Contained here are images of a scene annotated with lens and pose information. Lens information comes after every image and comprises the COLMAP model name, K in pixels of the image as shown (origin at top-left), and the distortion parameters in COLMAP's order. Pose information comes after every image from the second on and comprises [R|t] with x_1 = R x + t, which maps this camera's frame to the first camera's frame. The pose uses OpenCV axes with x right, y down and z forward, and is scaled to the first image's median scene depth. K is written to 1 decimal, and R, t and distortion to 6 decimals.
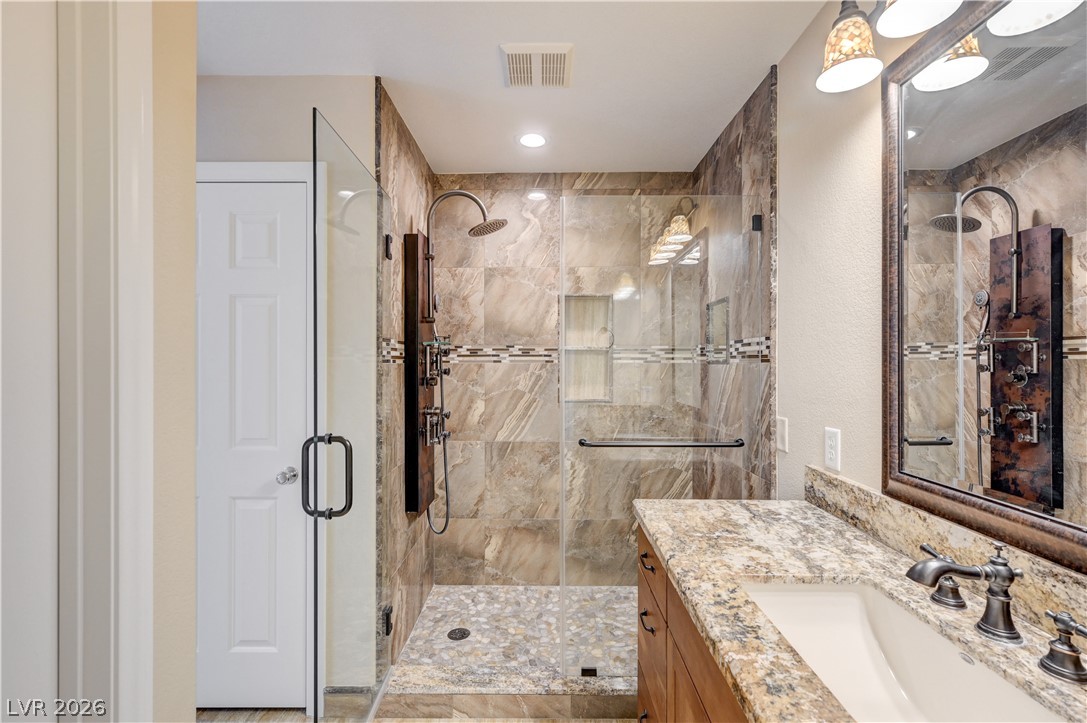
lens RADIAL K [[492.6, 0, 542.8], [0, 492.6, 359.1], [0, 0, 1]] dist [0.000040, 0.000255]
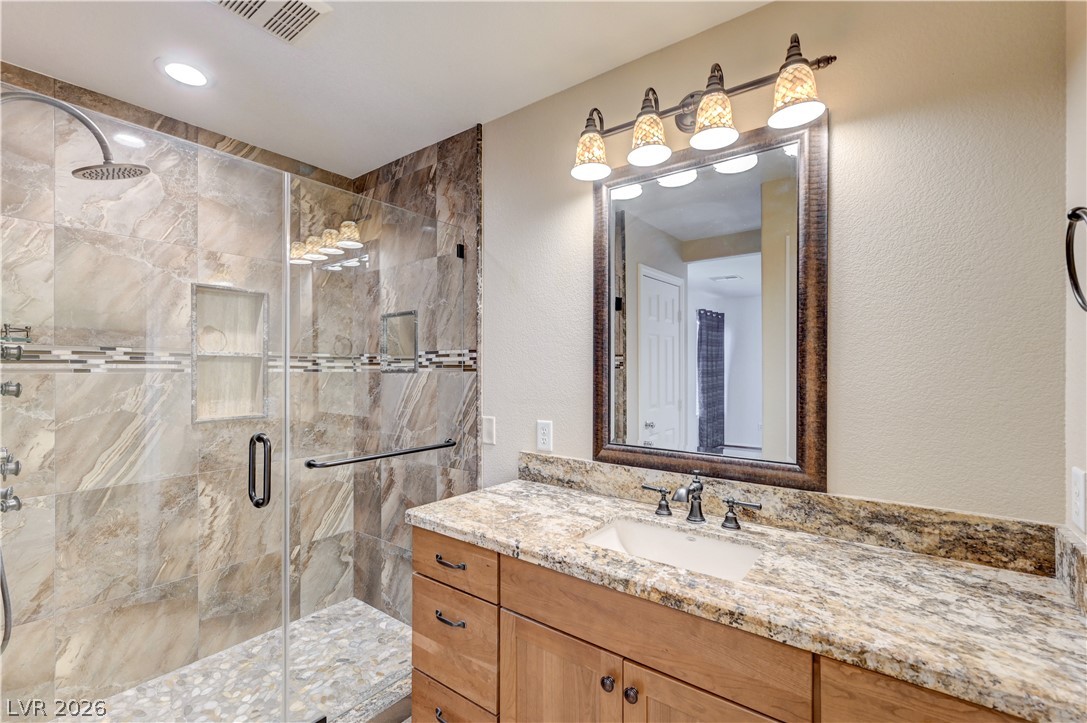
lens RADIAL K [[477.7, 0, 547.8], [0, 477.7, 366.5], [0, 0, 1]] dist [-0.001891, 0.000570]
pose [[0.593718, 0.005570, 0.804654, -0.256512], [-0.004480, 0.999983, -0.003616, -0.001300], [-0.804661, -0.001458, 0.593733, 0.122617]]
